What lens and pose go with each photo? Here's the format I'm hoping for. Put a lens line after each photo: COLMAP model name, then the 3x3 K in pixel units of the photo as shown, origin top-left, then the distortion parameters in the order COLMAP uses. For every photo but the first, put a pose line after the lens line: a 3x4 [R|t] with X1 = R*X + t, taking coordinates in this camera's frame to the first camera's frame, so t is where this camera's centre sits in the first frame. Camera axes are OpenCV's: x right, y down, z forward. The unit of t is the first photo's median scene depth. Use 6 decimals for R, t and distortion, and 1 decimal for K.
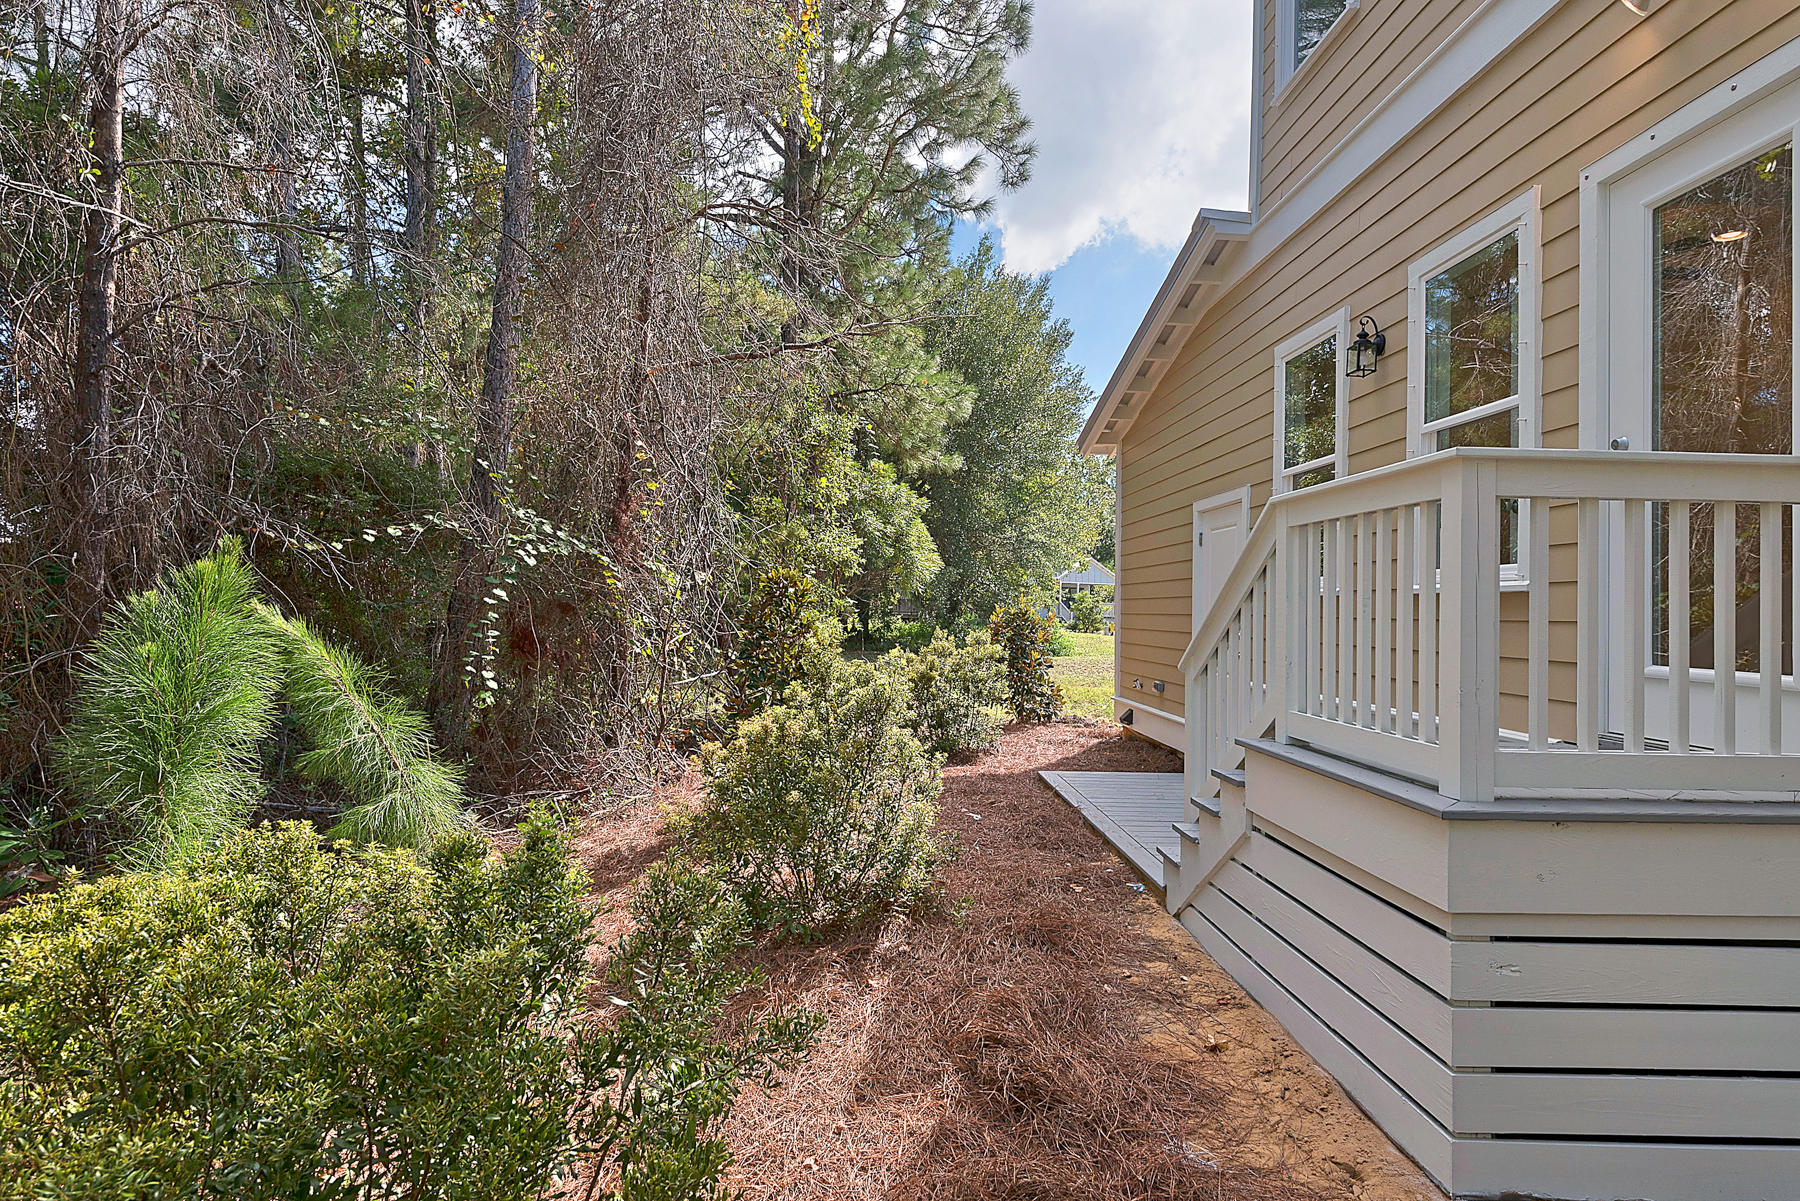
lens RADIAL K [[983.0, 0, 896.4], [0, 983.0, 605.3], [0, 0, 1]] dist [0.006716, 0.000731]
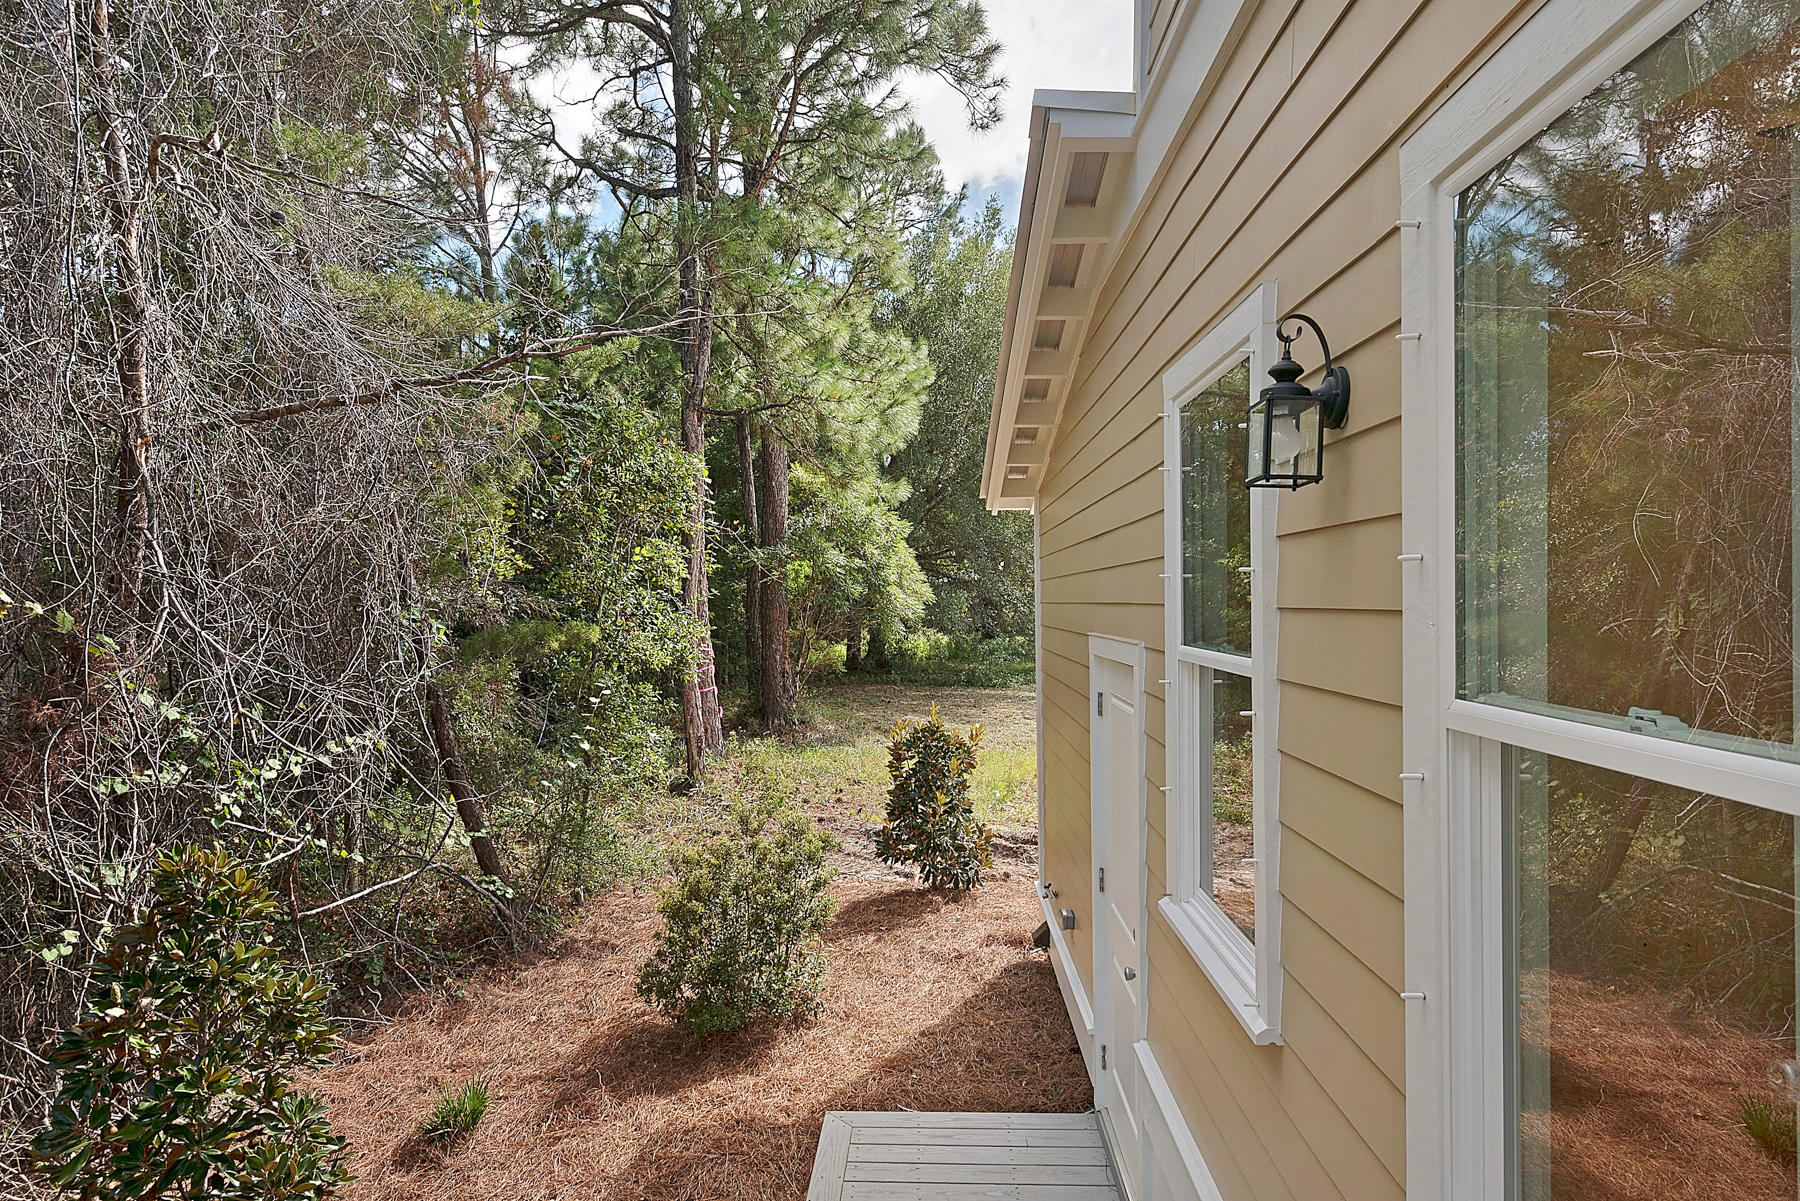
lens RADIAL K [[1044.7, 0, 900.8], [0, 1044.7, 595.7], [0, 0, 1]] dist [0.000268, -0.000265]
pose [[0.998030, -0.012324, -0.061524, 0.292401], [0.012030, 0.999914, -0.005147, -0.158605], [0.061582, 0.004397, 0.998092, 0.511433]]
